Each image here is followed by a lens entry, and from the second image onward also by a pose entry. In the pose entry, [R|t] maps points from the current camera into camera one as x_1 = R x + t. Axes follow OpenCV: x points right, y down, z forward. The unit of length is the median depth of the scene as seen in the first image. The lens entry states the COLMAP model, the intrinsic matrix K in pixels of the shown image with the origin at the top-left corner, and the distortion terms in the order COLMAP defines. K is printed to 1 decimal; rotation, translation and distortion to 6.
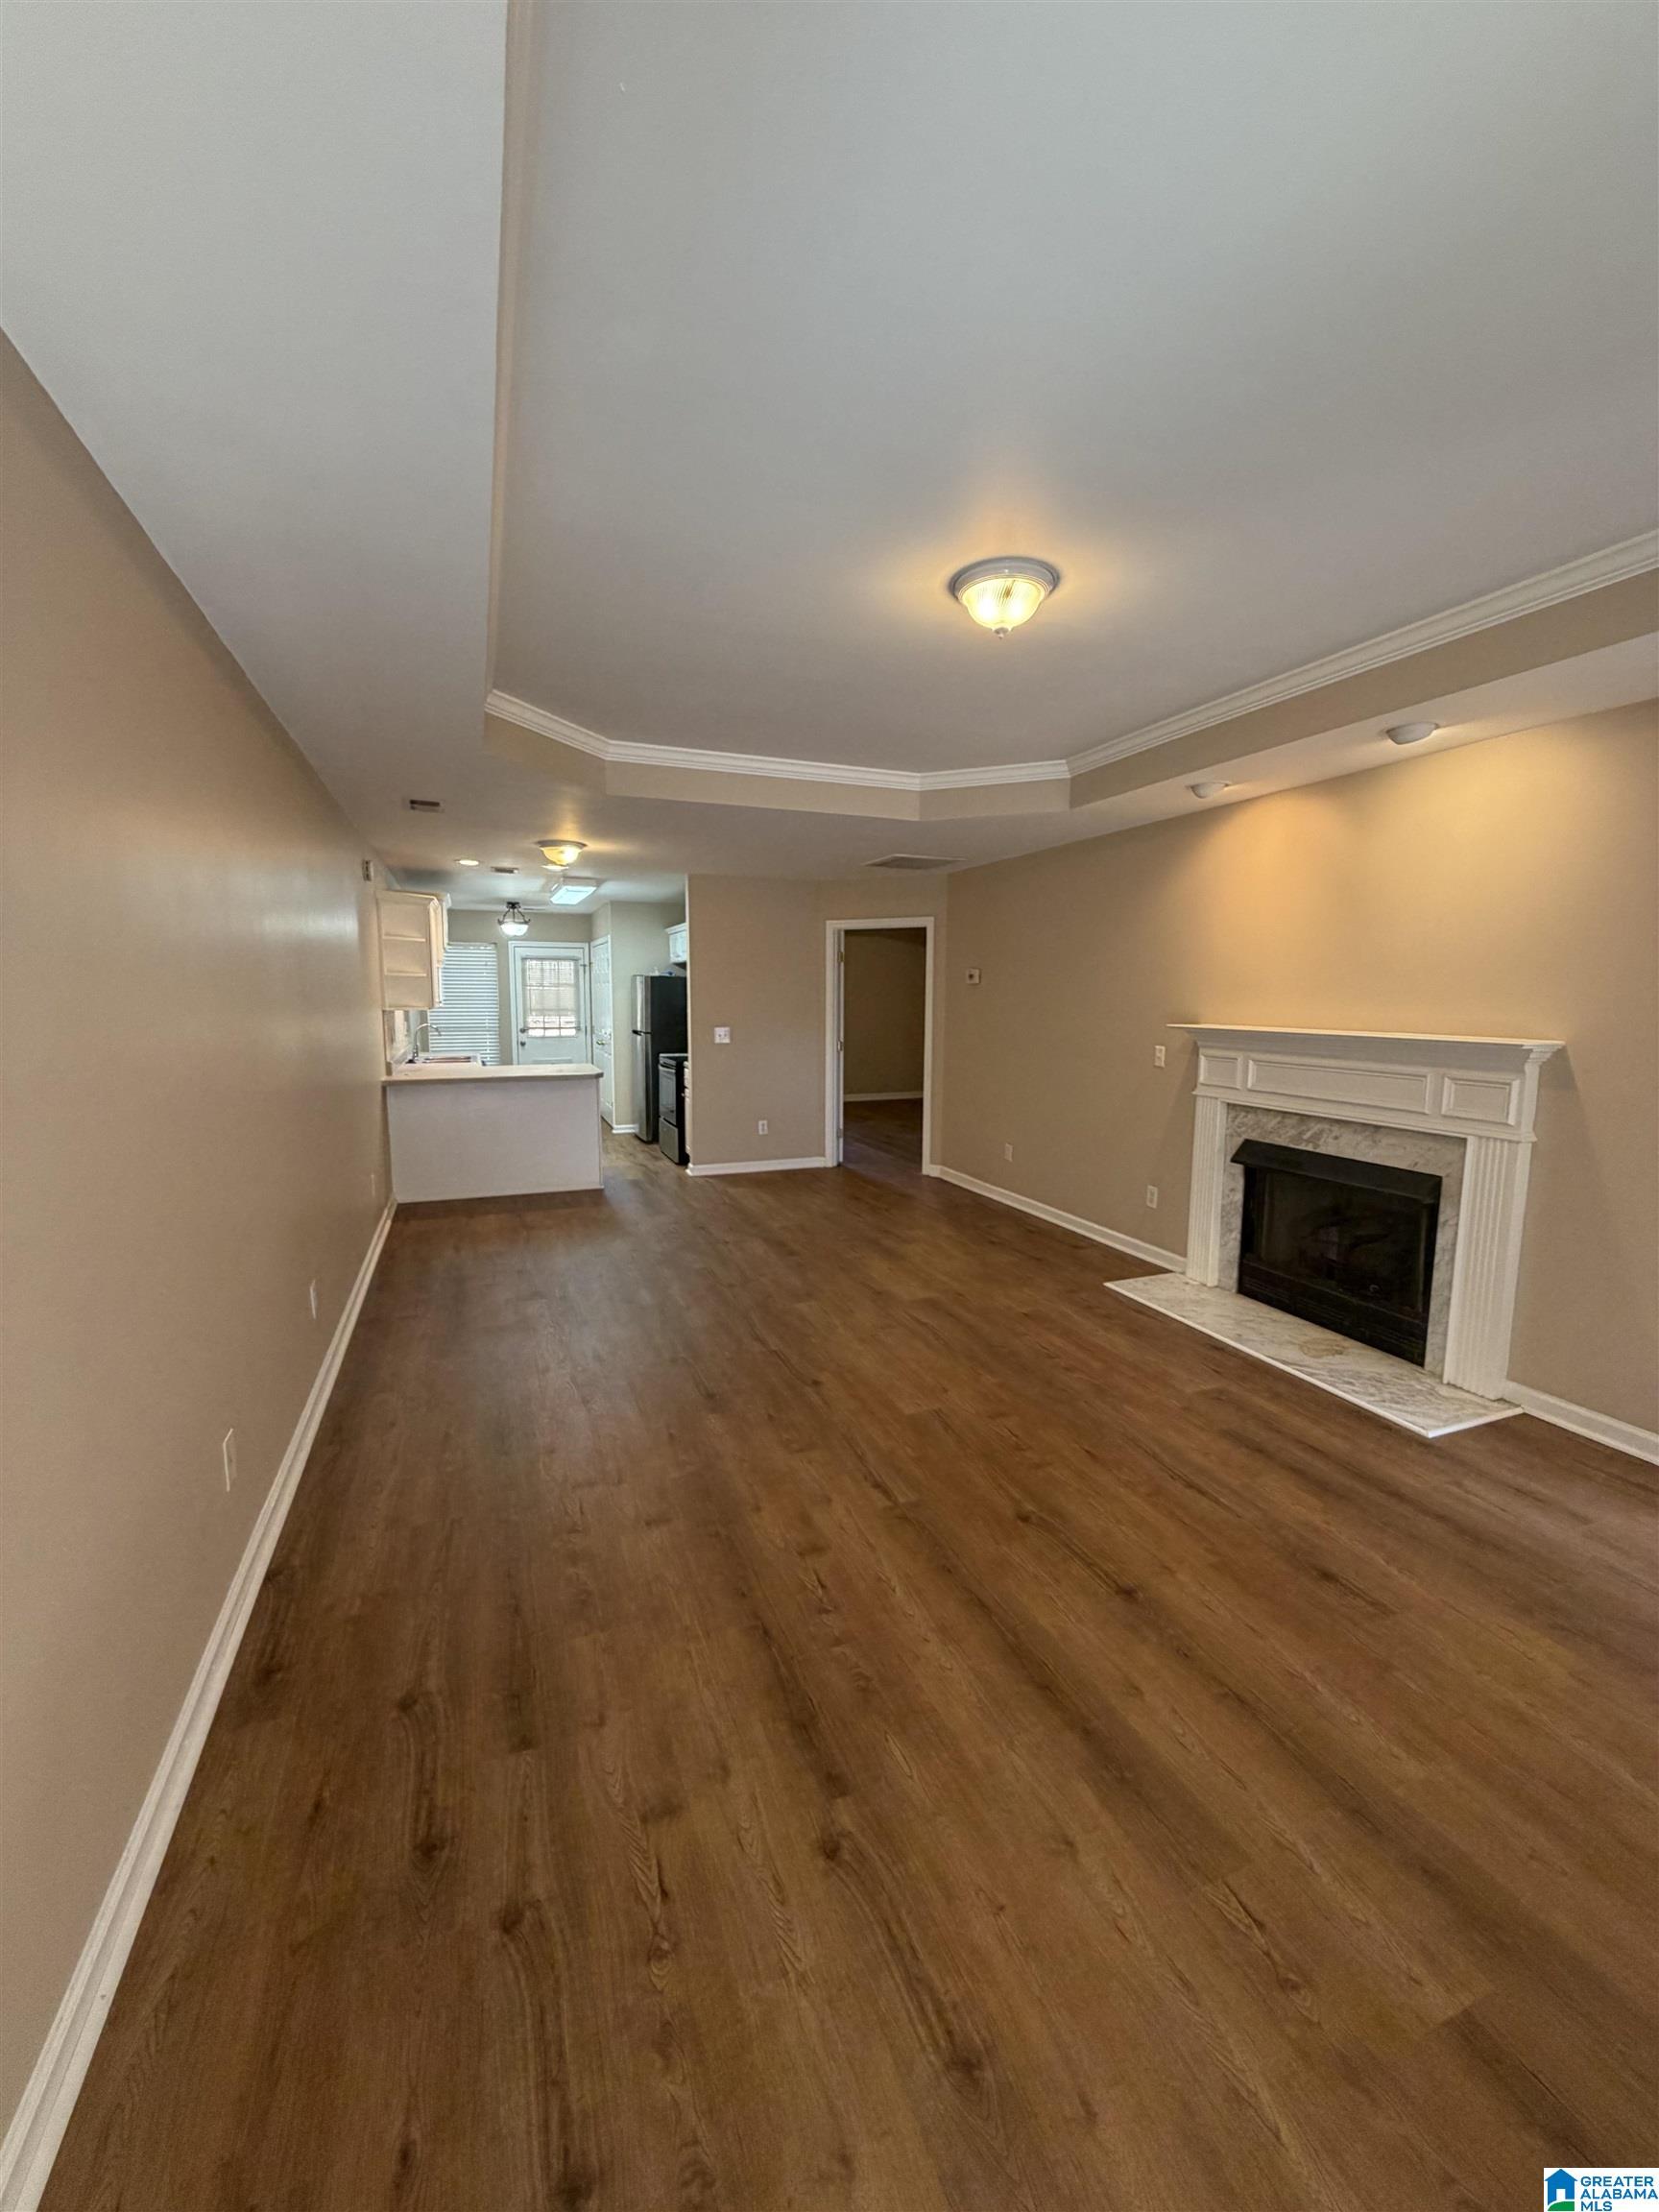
lens RADIAL K [[866.3, 0, 825.8], [0, 866.3, 1094.8], [0, 0, 1]] dist [0.000764, 0.000002]
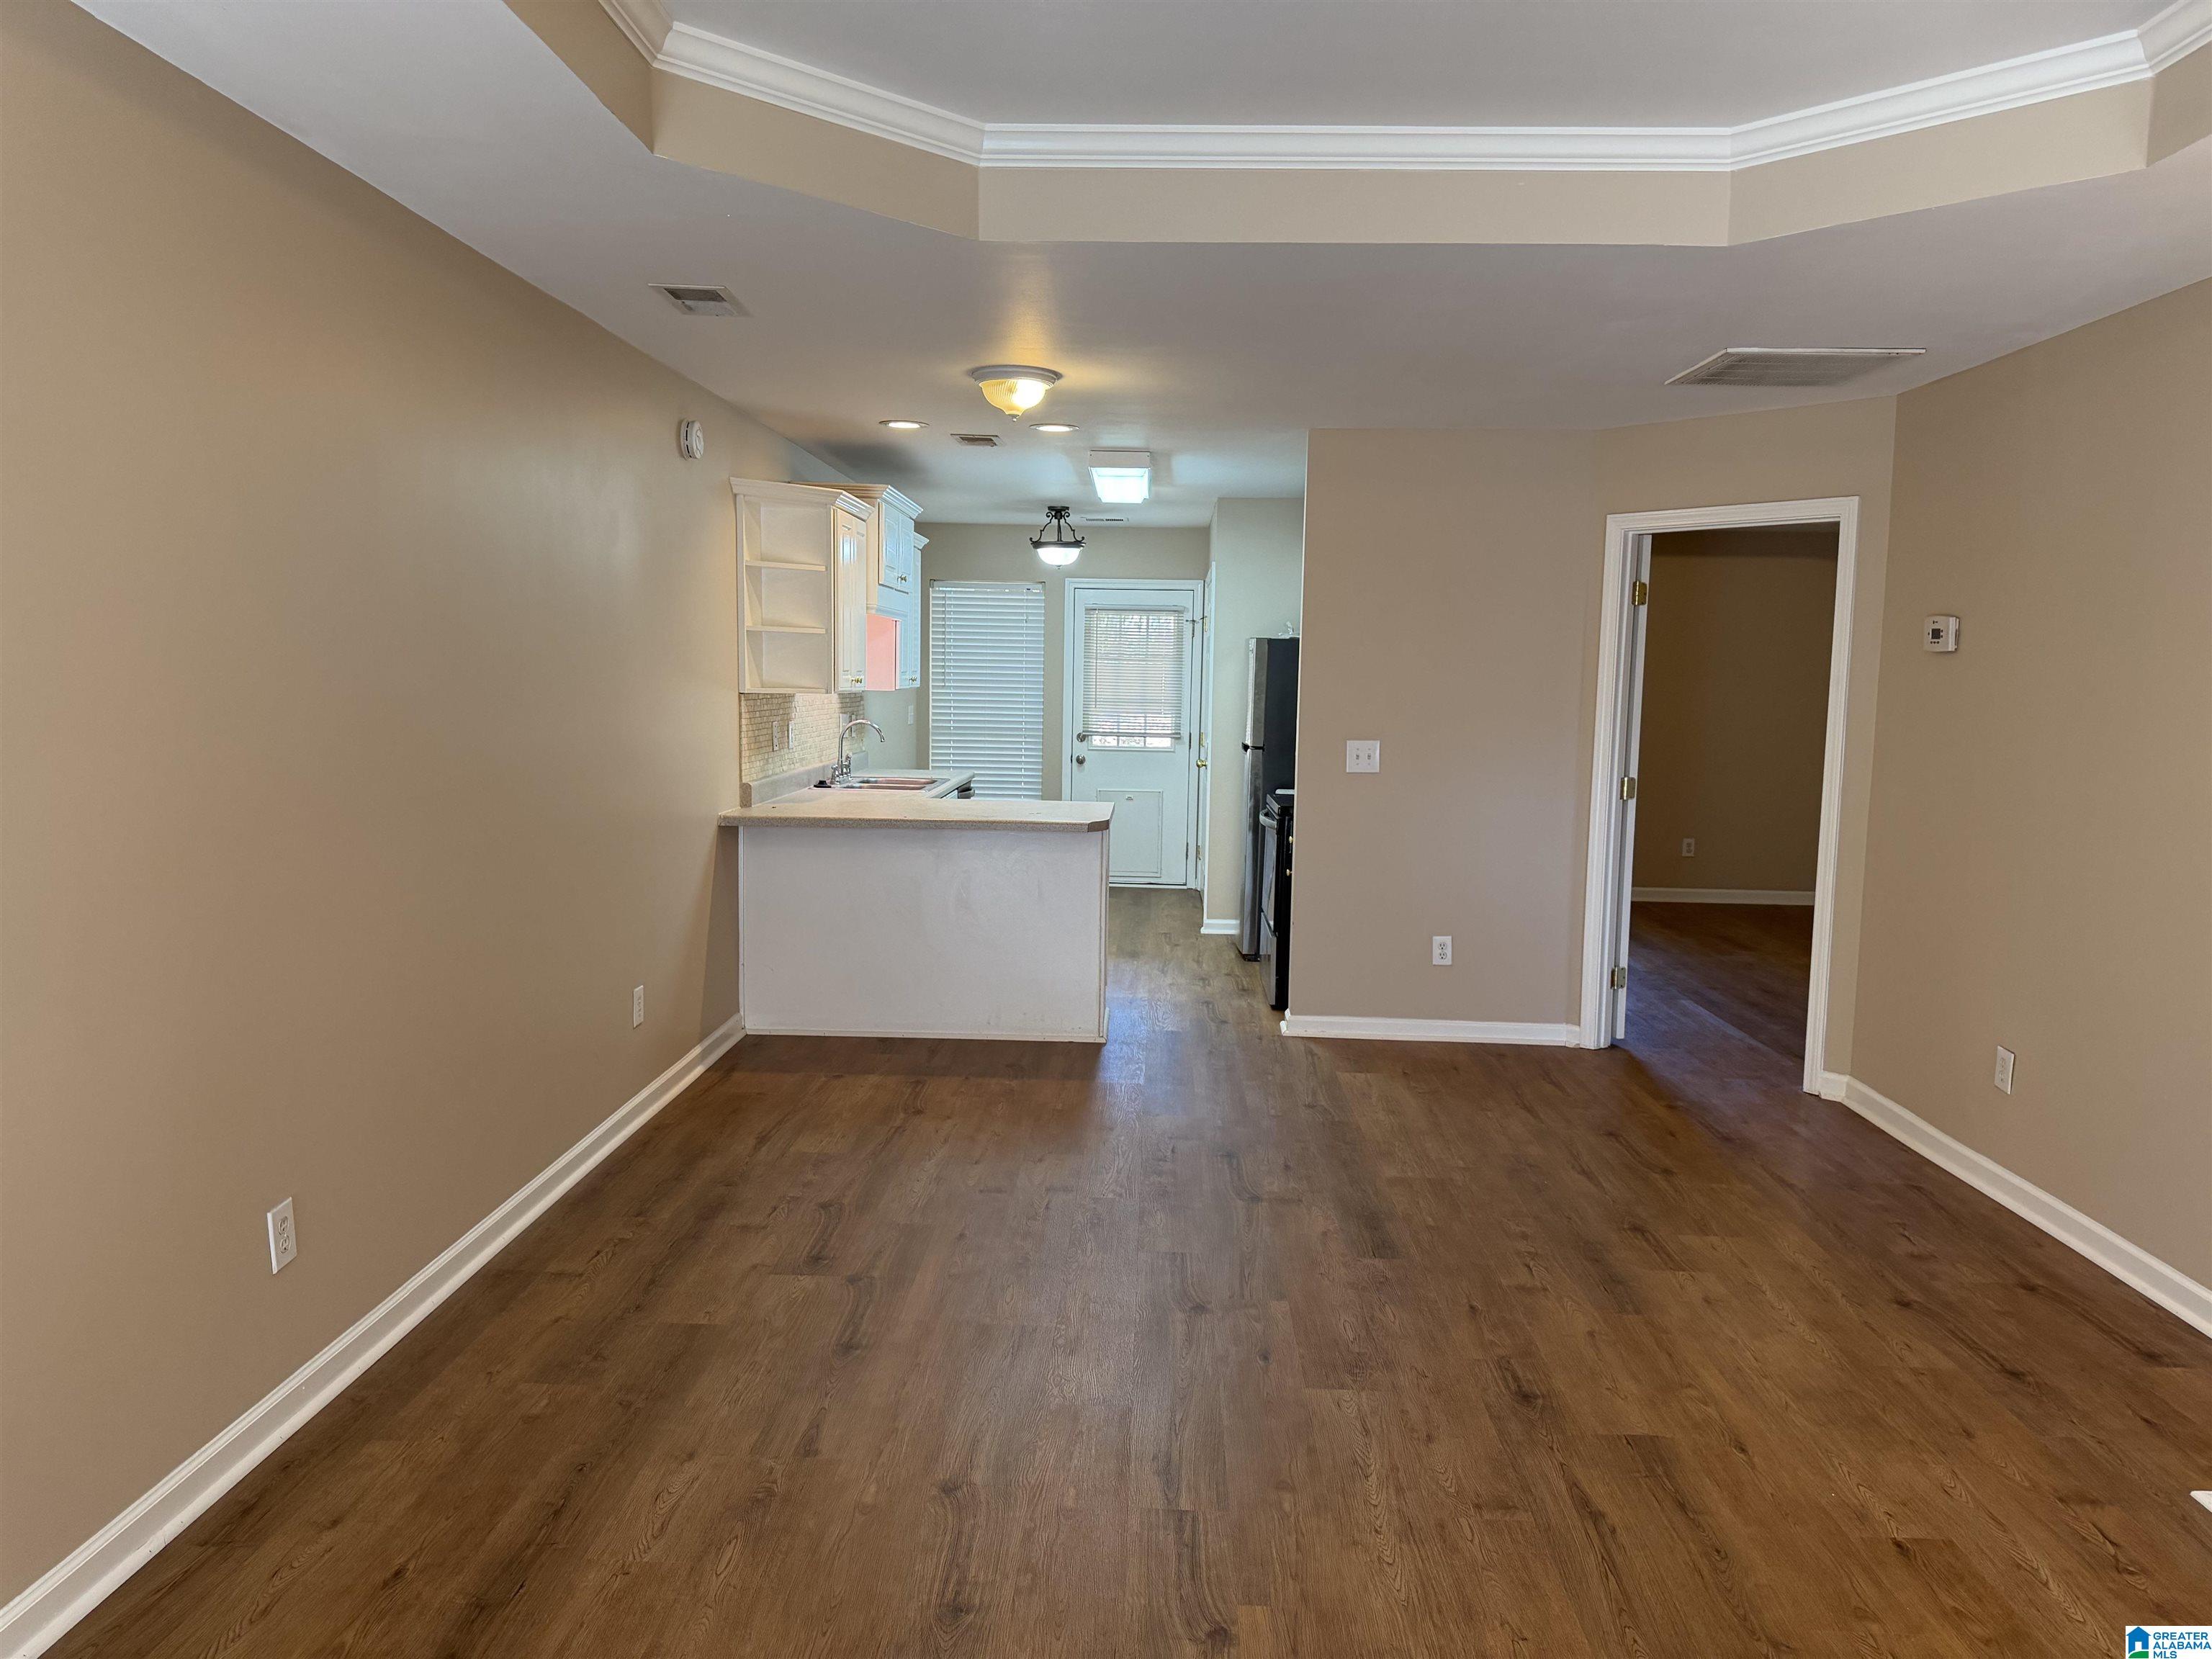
lens RADIAL K [[1529.7, 0, 1106.0], [0, 1529.7, 829.5], [0, 0, 1]] dist [0.050236, -0.054350]
pose [[0.915727, 0.052320, -0.398381, 0.142889], [-0.060226, 0.998158, -0.007347, -0.018657], [0.397263, 0.030720, 0.917191, 0.225843]]
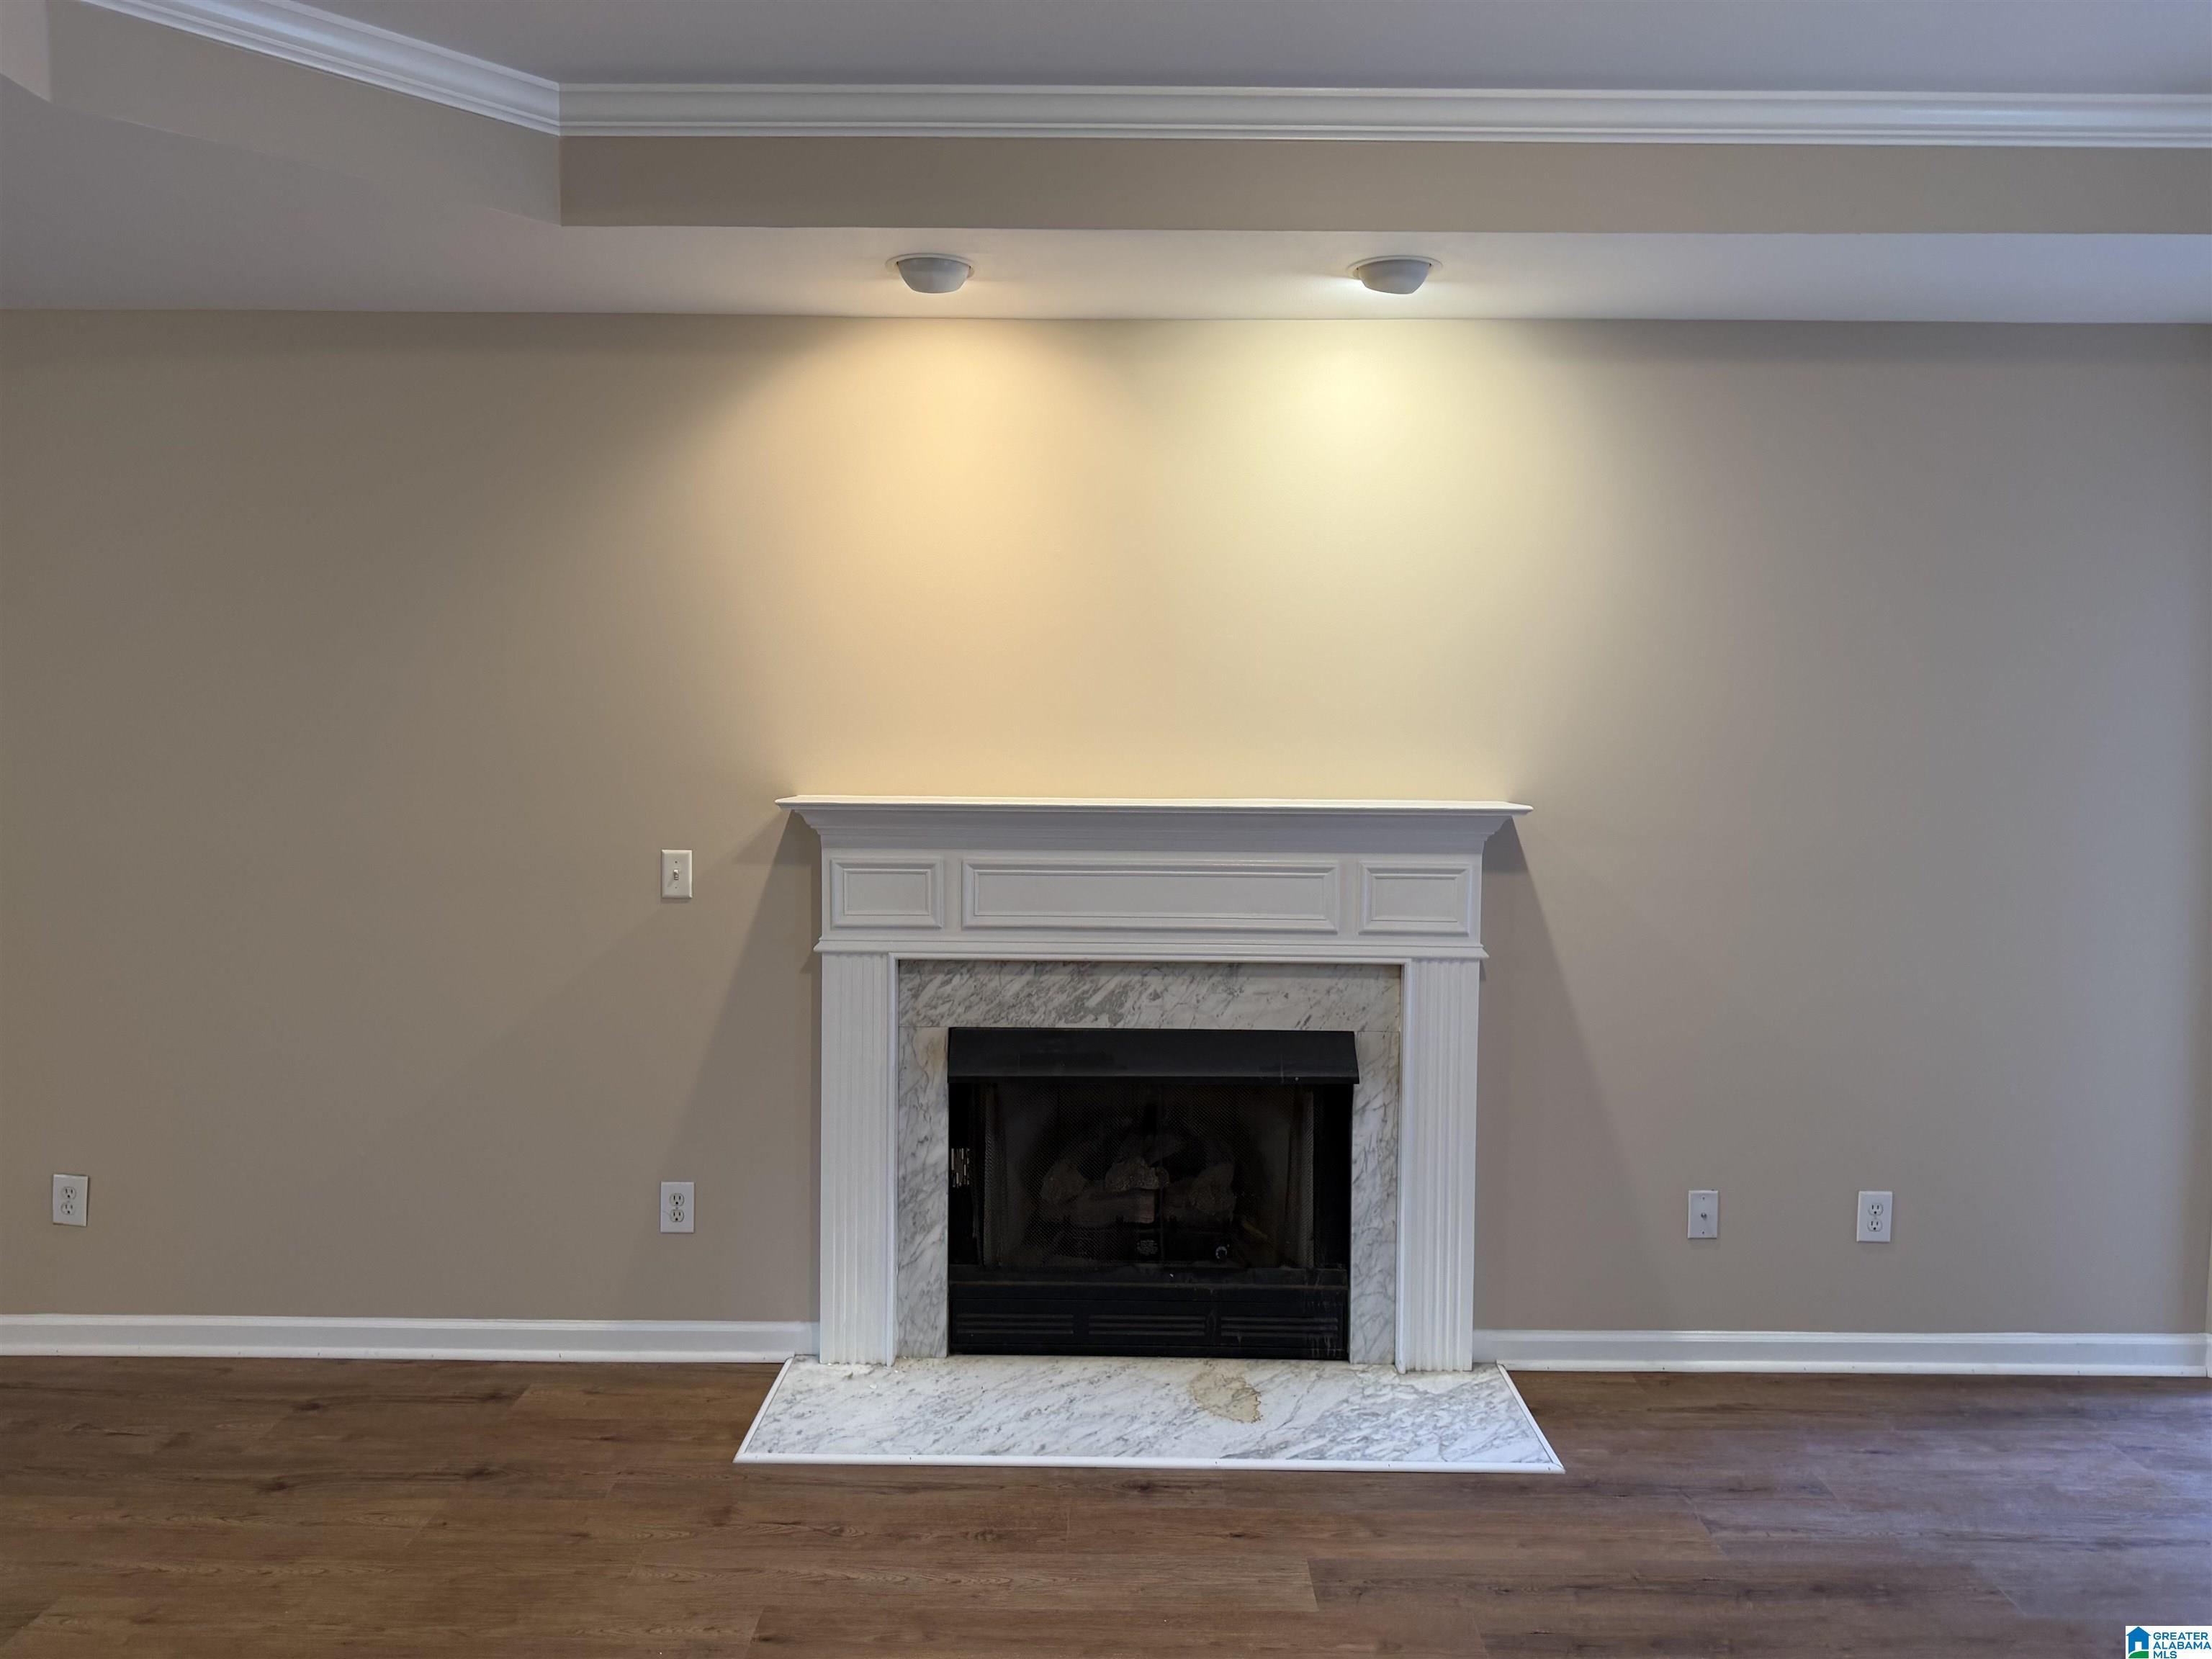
lens RADIAL K [[1529.7, 0, 1106.0], [0, 1529.7, 829.5], [0, 0, 1]] dist [0.050236, -0.054350]
pose [[0.375647, -0.051978, 0.925304, -0.233895], [0.100778, 0.994796, 0.014969, -0.055667], [-0.921267, 0.087627, 0.378930, 0.522344]]
